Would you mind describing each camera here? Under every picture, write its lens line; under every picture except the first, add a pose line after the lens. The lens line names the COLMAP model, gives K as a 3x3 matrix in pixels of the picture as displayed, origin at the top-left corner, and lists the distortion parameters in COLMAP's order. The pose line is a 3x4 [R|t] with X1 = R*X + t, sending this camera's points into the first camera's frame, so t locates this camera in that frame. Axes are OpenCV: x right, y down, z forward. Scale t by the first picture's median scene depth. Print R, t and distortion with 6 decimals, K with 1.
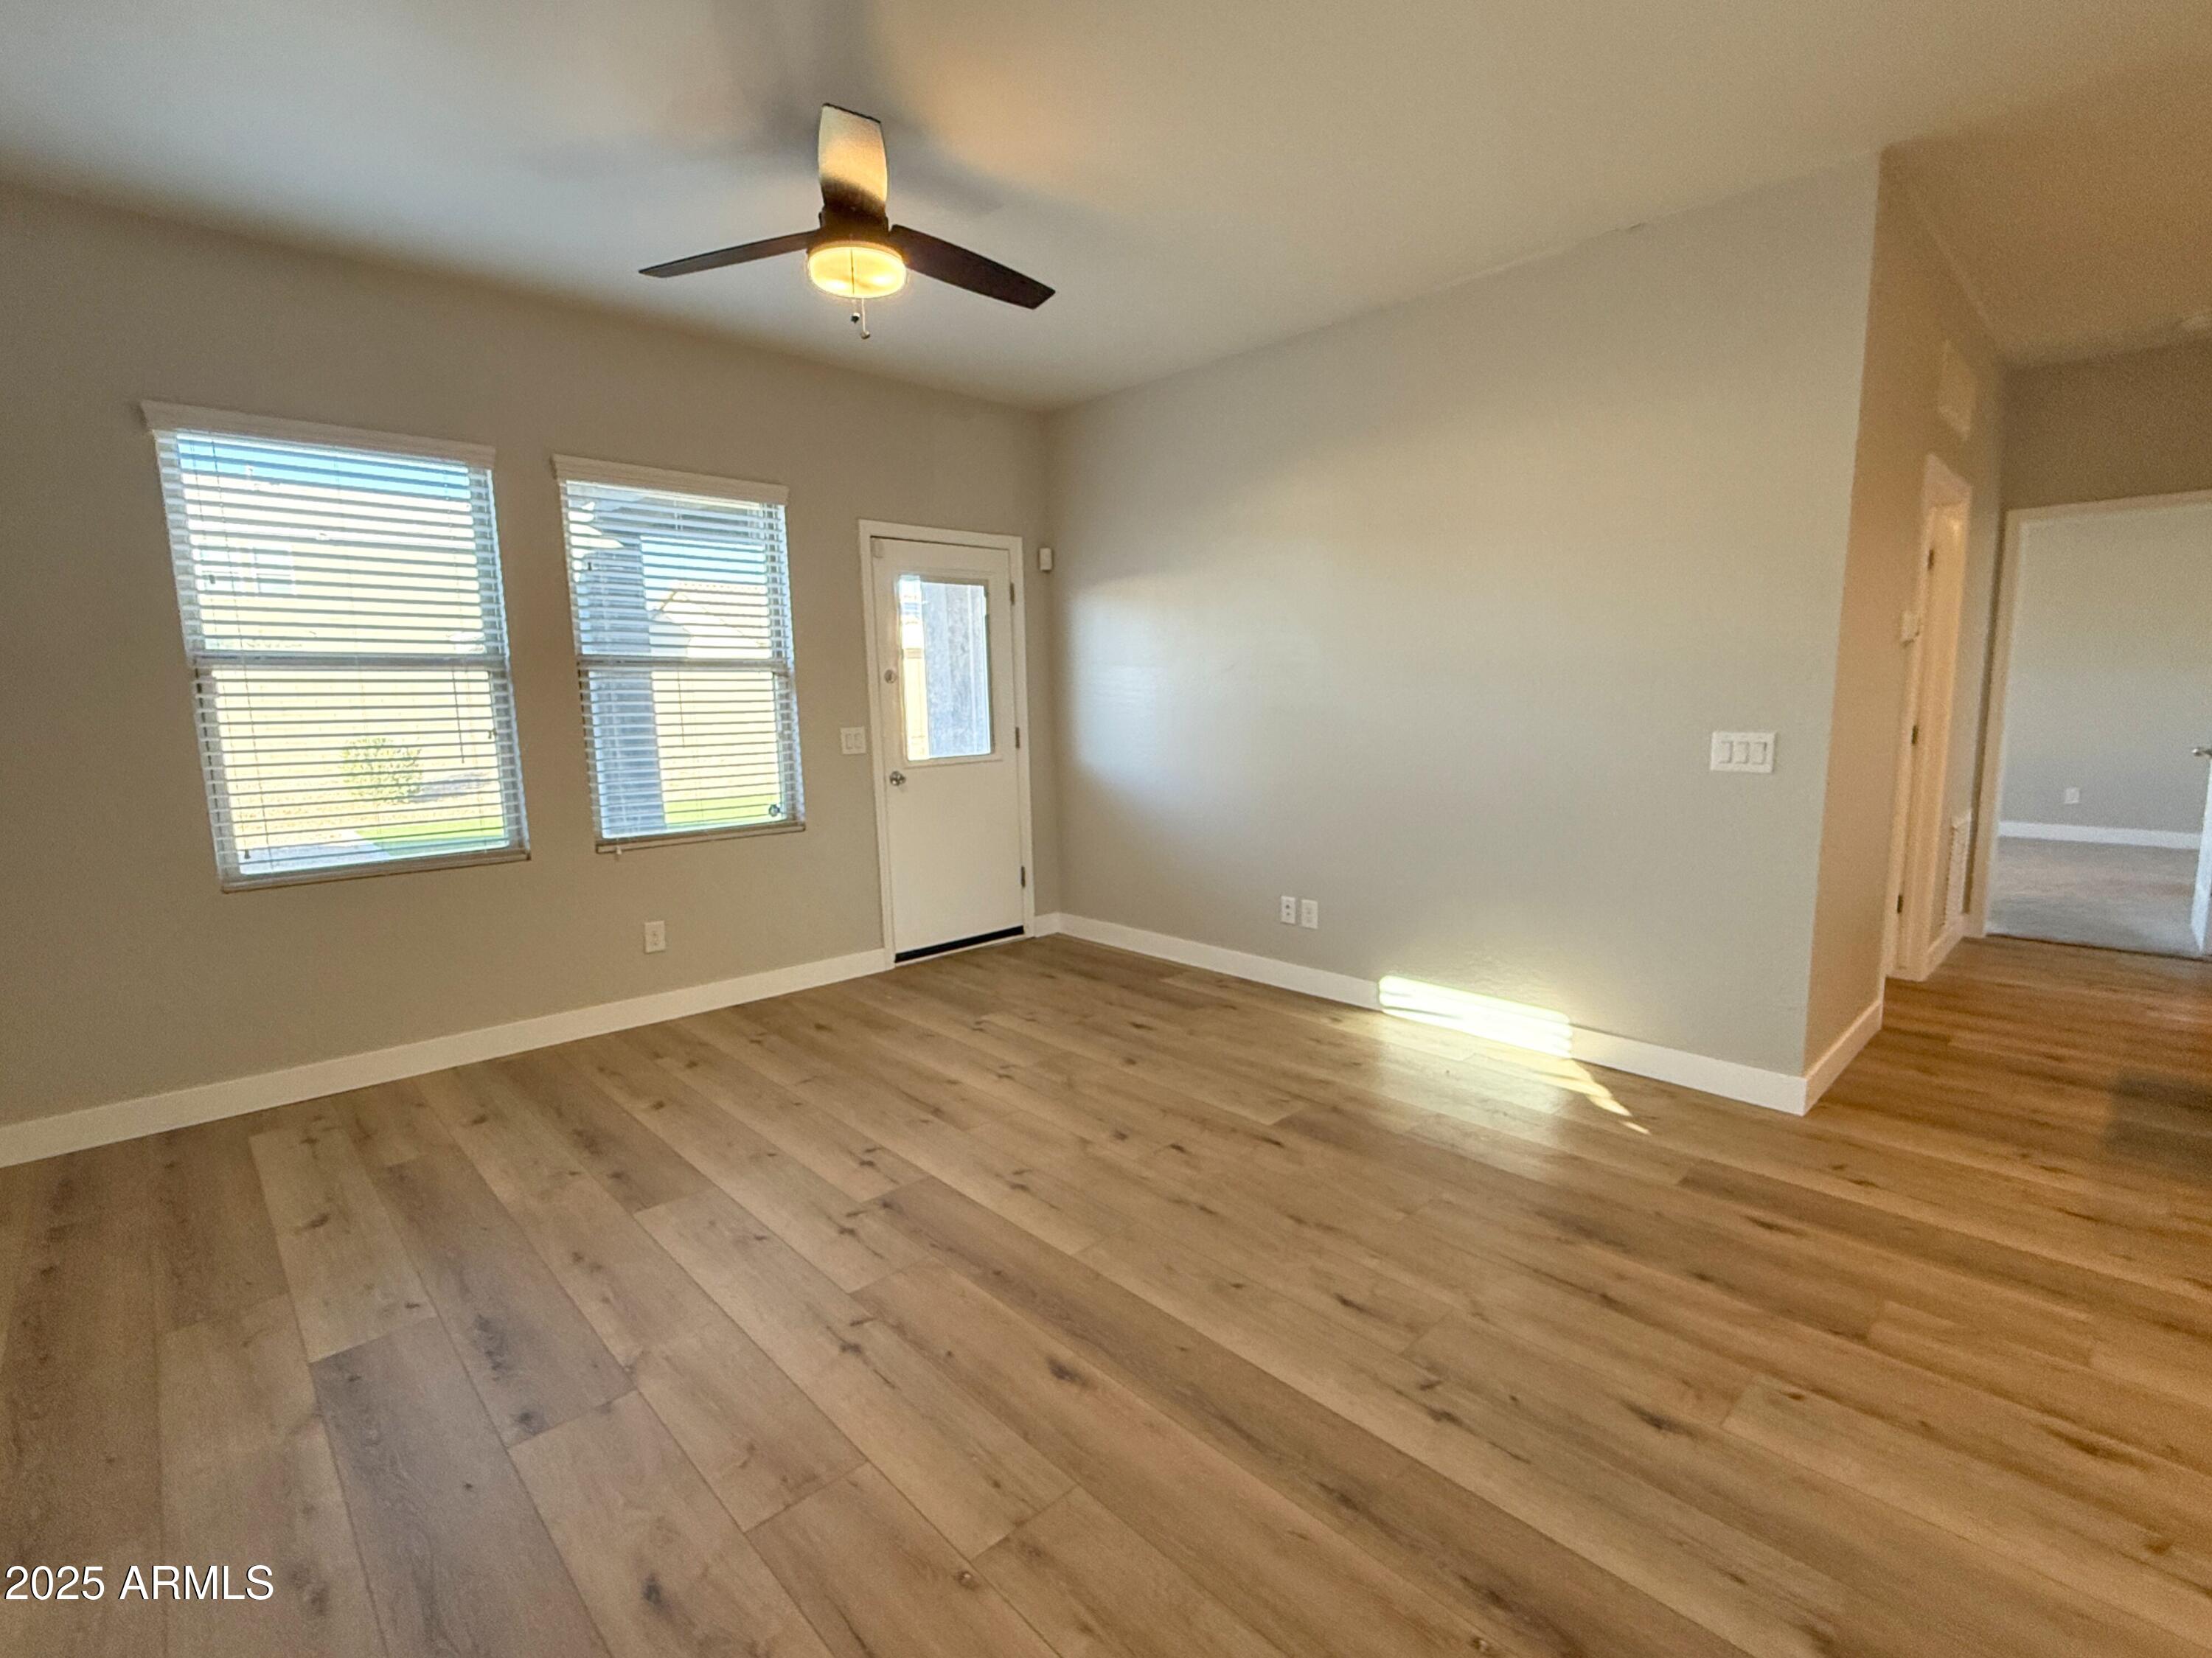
lens RADIAL K [[1052.1, 0, 1107.2], [0, 1052.1, 816.5], [0, 0, 1]] dist [0.018657, 0.000194]
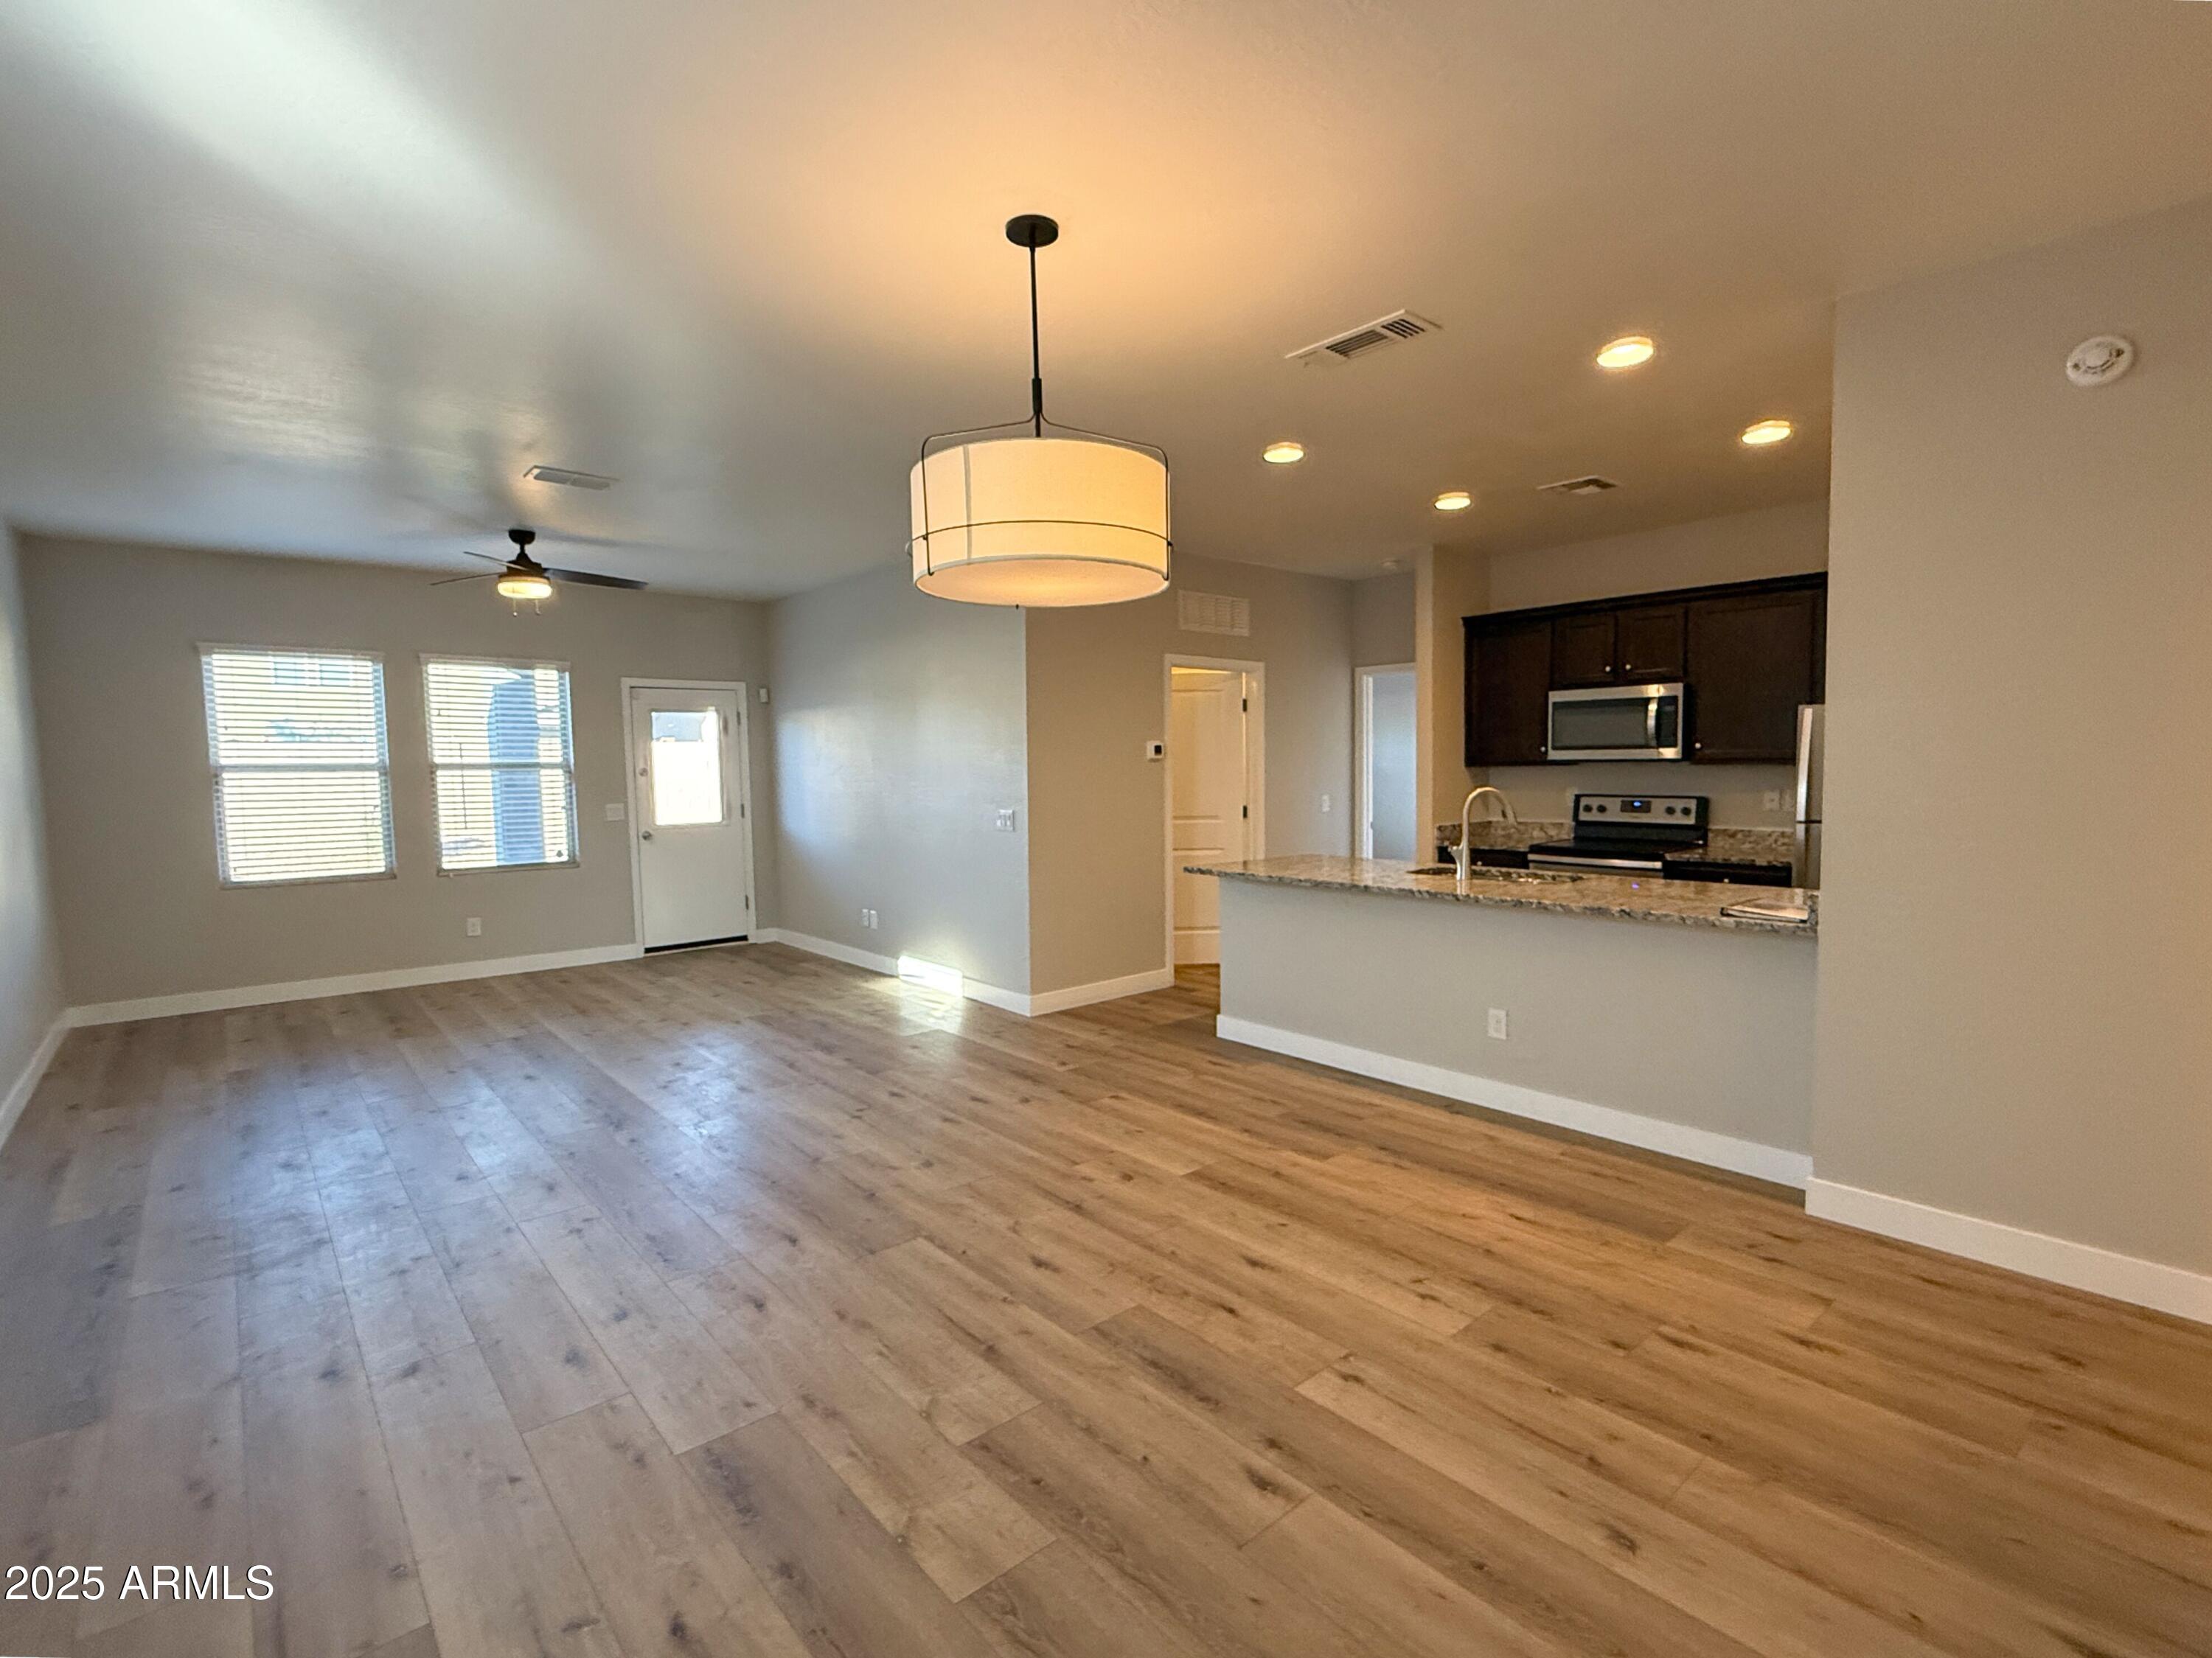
lens RADIAL K [[1034.3, 0, 1100.7], [0, 1034.3, 824.7], [0, 0, 1]] dist [-0.000233, -0.000222]
pose [[0.998432, 0.003764, -0.055852, 0.613280], [-0.007395, 0.997861, -0.064957, 0.046347], [0.055488, 0.065268, 0.996324, -0.555572]]
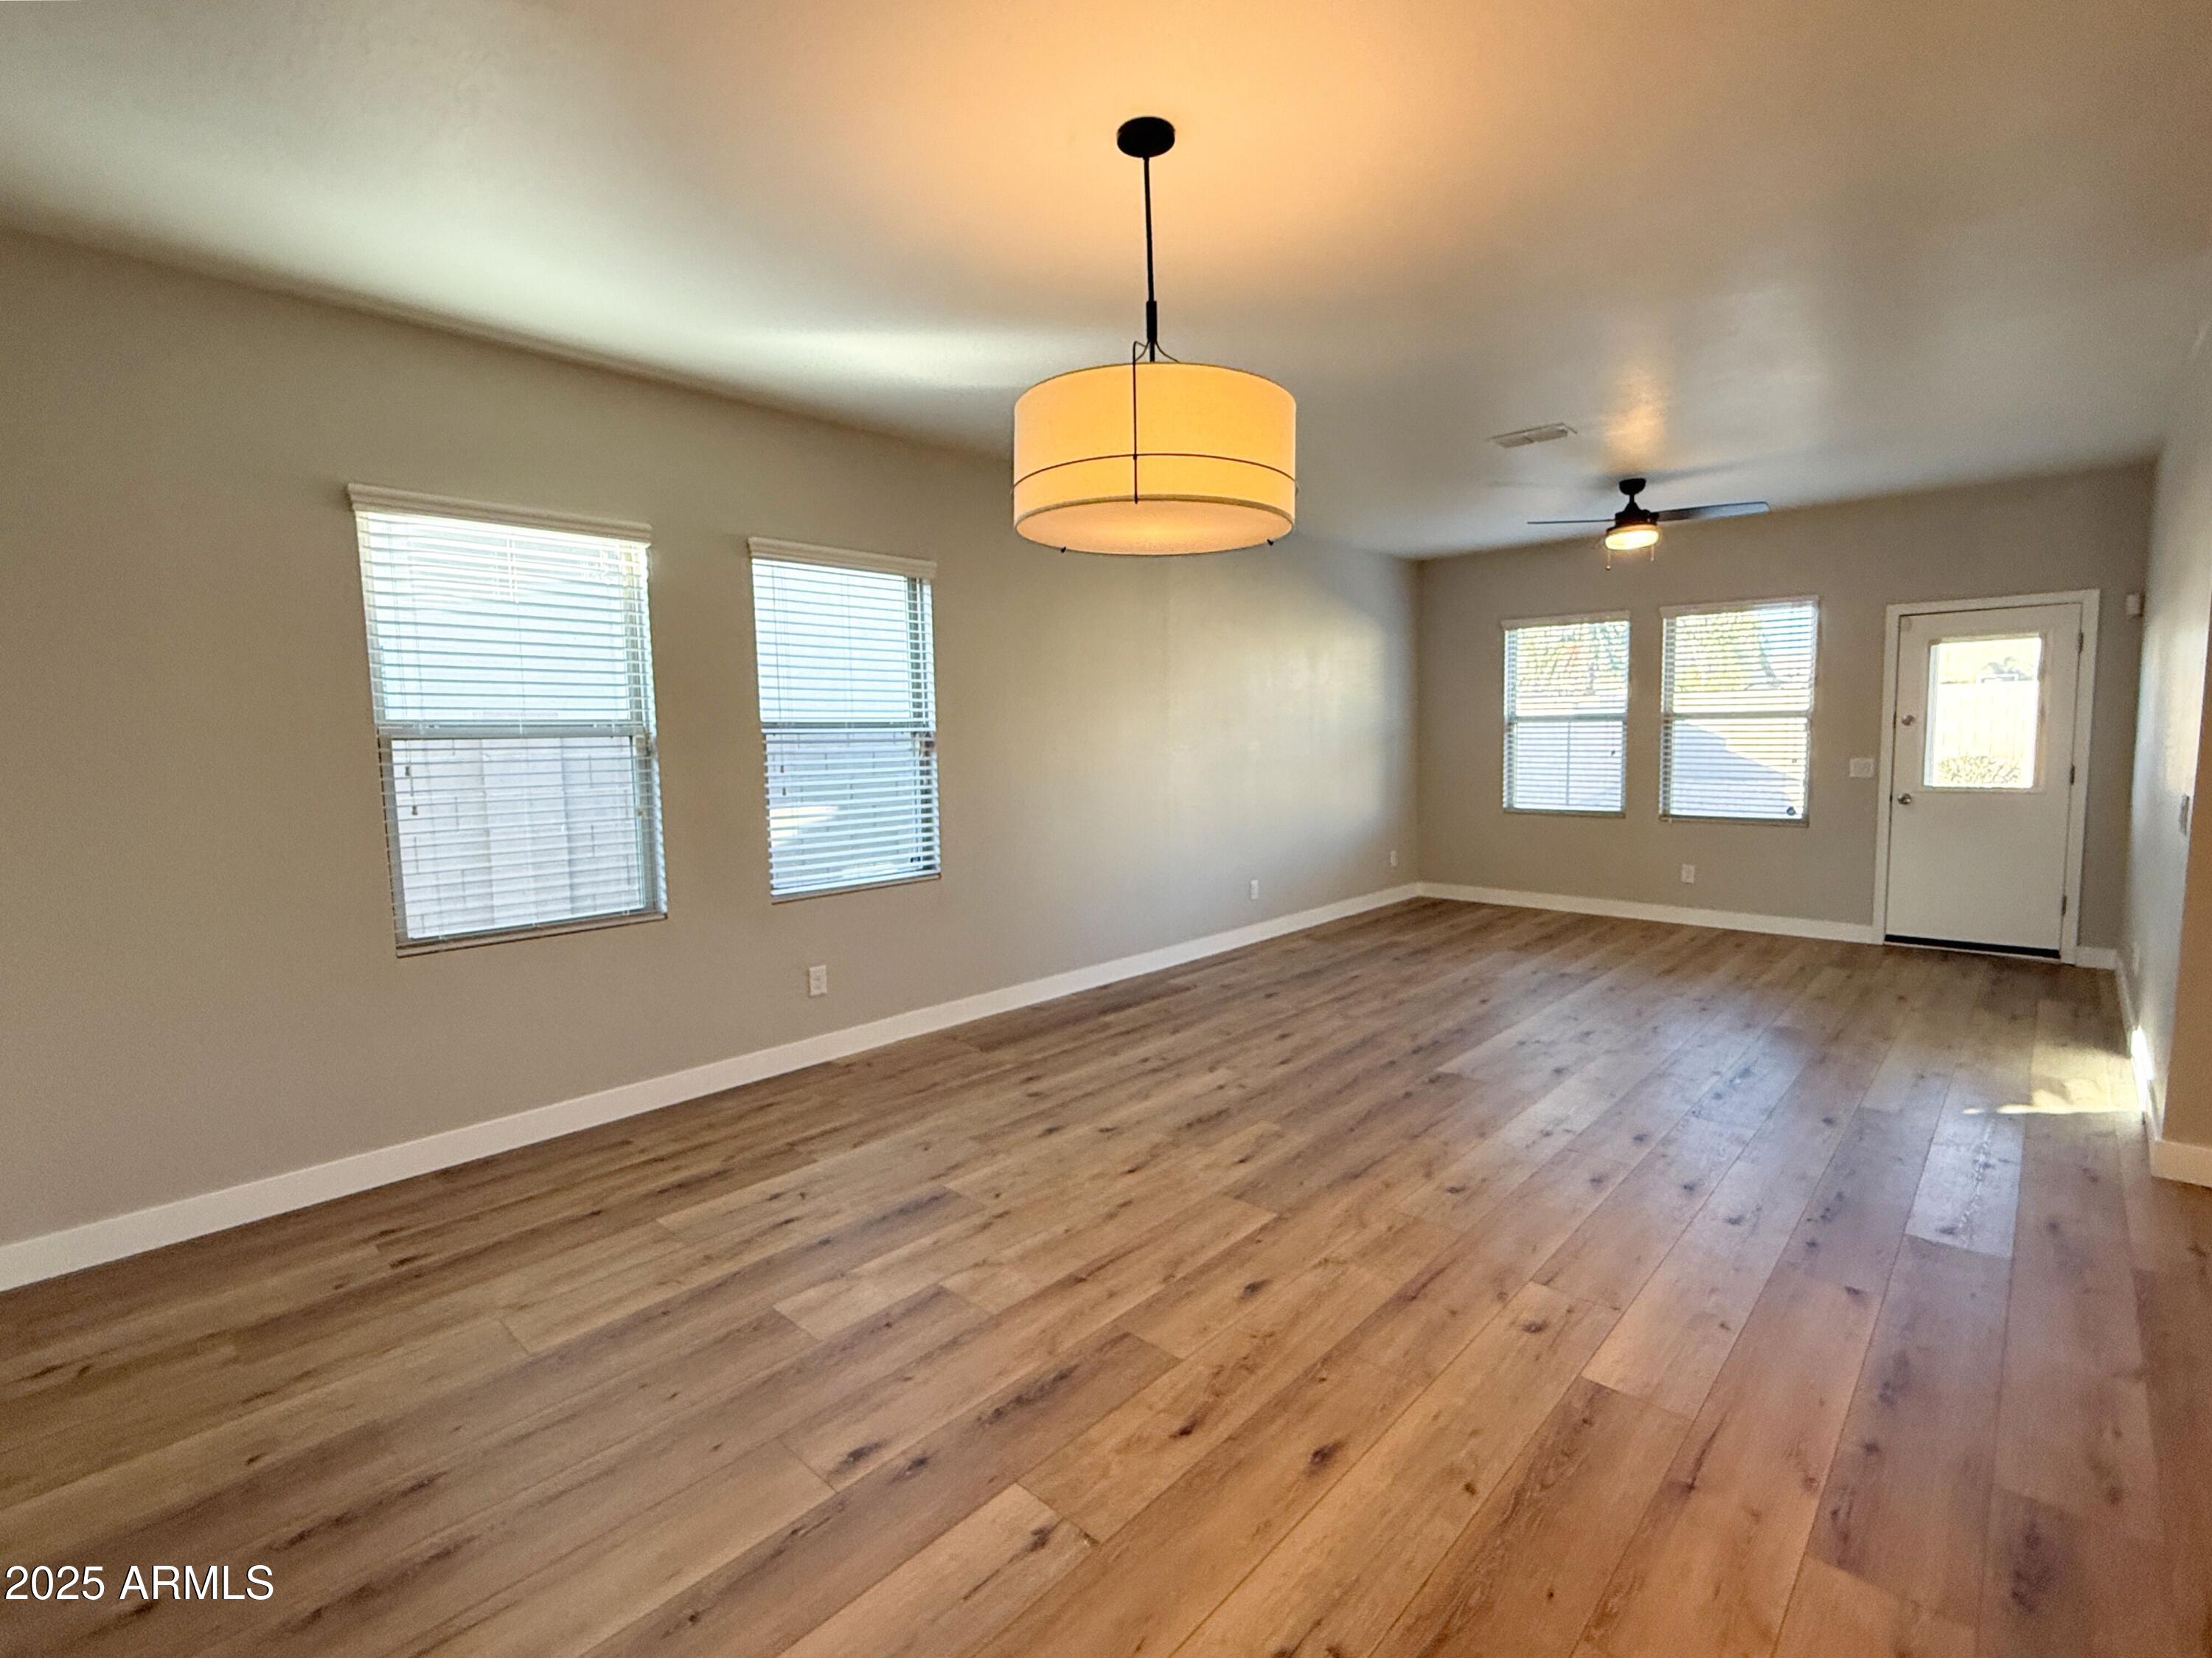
lens RADIAL K [[1012.3, 0, 1106.0], [0, 1012.3, 829.0], [0, 0, 1]] dist [0.002802, 0.000528]
pose [[0.057235, 0.107458, -0.992561, 1.056881], [-0.108804, 0.988940, 0.100792, -0.020442], [0.992414, 0.102226, 0.068294, -0.055843]]
